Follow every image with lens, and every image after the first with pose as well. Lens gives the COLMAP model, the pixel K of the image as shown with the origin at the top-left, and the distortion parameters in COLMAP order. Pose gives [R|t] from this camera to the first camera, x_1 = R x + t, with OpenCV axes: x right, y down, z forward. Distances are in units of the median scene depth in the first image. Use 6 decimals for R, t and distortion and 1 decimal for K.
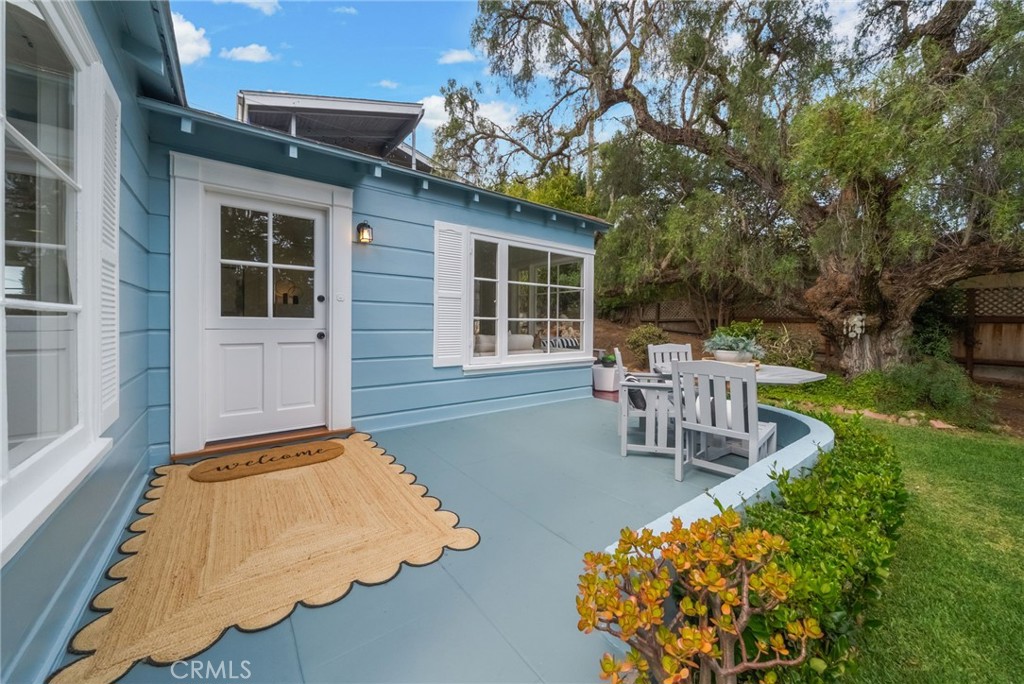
lens RADIAL K [[374.8, 0, 512.5], [0, 374.8, 331.6], [0, 0, 1]] dist [-0.003060, 0.000194]
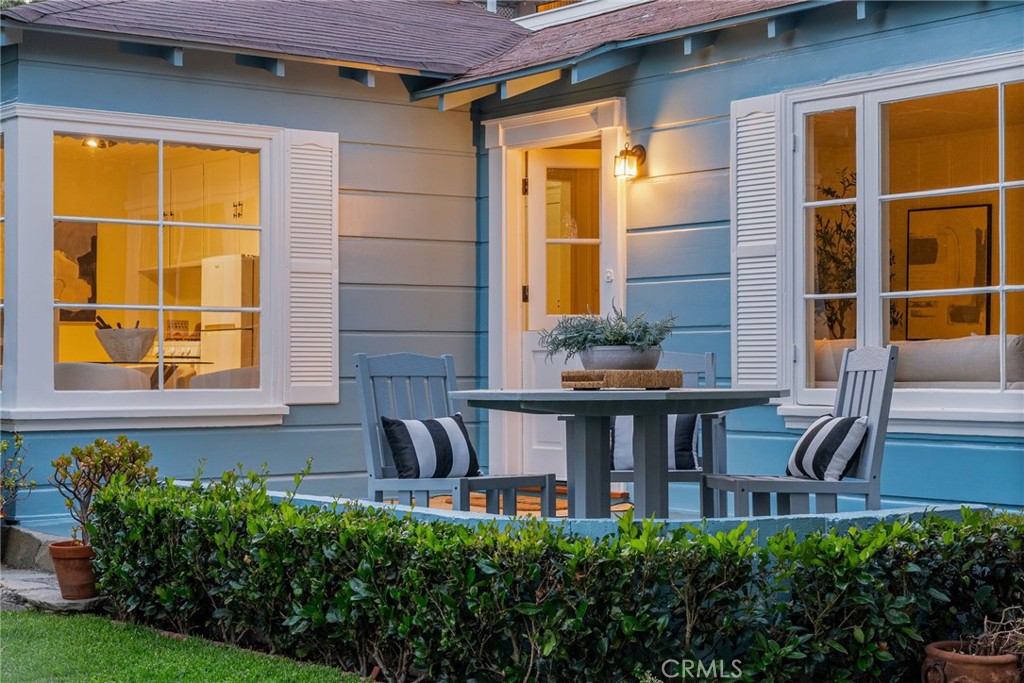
lens RADIAL K [[1799.8, 0, 542.4], [0, 1799.8, 343.0], [0, 0, 1]] dist [0.022282, 0.136161]
pose [[0.009581, -0.021556, -0.999722, 2.467443], [-0.016256, 0.999632, -0.021710, 0.083965], [0.999822, 0.016459, 0.009227, 0.854564]]
